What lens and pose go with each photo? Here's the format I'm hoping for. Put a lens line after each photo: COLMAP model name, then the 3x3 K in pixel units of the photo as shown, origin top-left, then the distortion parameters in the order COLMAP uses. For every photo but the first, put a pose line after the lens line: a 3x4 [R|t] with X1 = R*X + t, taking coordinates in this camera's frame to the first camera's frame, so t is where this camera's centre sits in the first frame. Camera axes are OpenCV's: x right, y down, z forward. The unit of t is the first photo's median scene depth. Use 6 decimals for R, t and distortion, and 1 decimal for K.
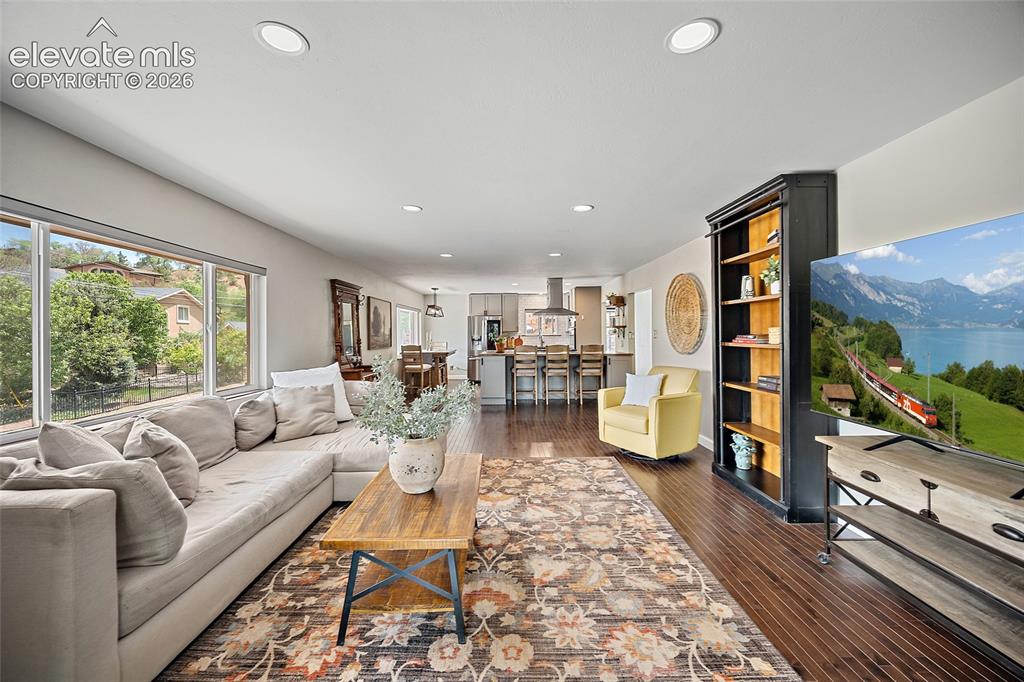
lens RADIAL K [[410.1, 0, 512.9], [0, 410.1, 343.8], [0, 0, 1]] dist [0.001516, -0.000647]
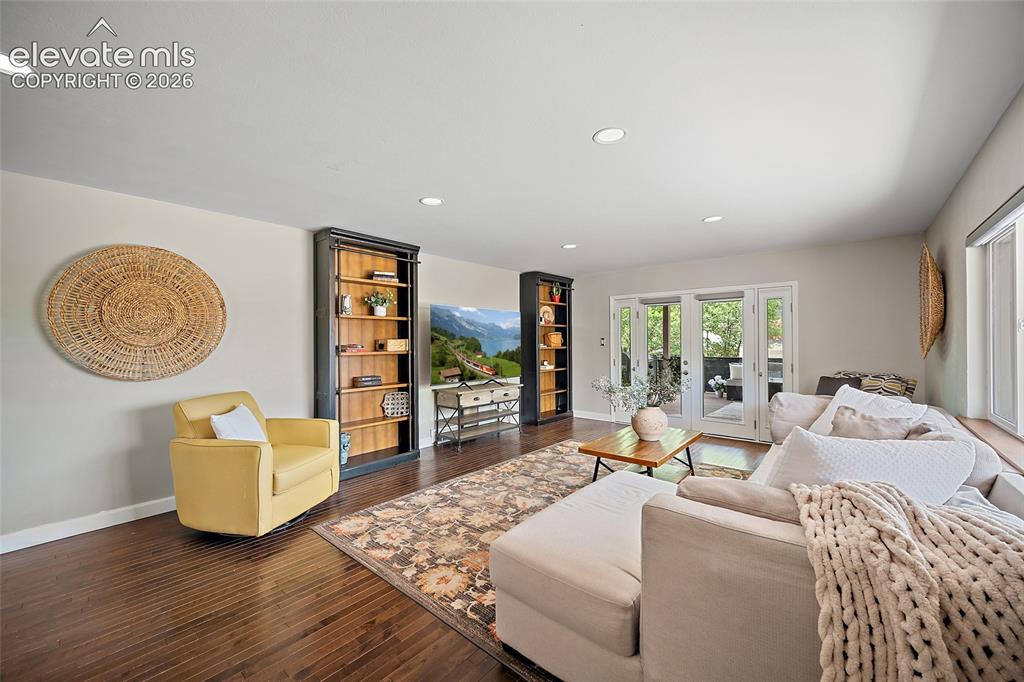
lens RADIAL K [[410.1, 0, 512.9], [0, 410.1, 343.8], [0, 0, 1]] dist [0.001516, -0.000647]
pose [[-0.761655, 0.009406, 0.647915, -0.810209], [0.026631, 0.999504, 0.016795, -0.046855], [-0.647435, 0.030047, -0.761528, 2.379649]]
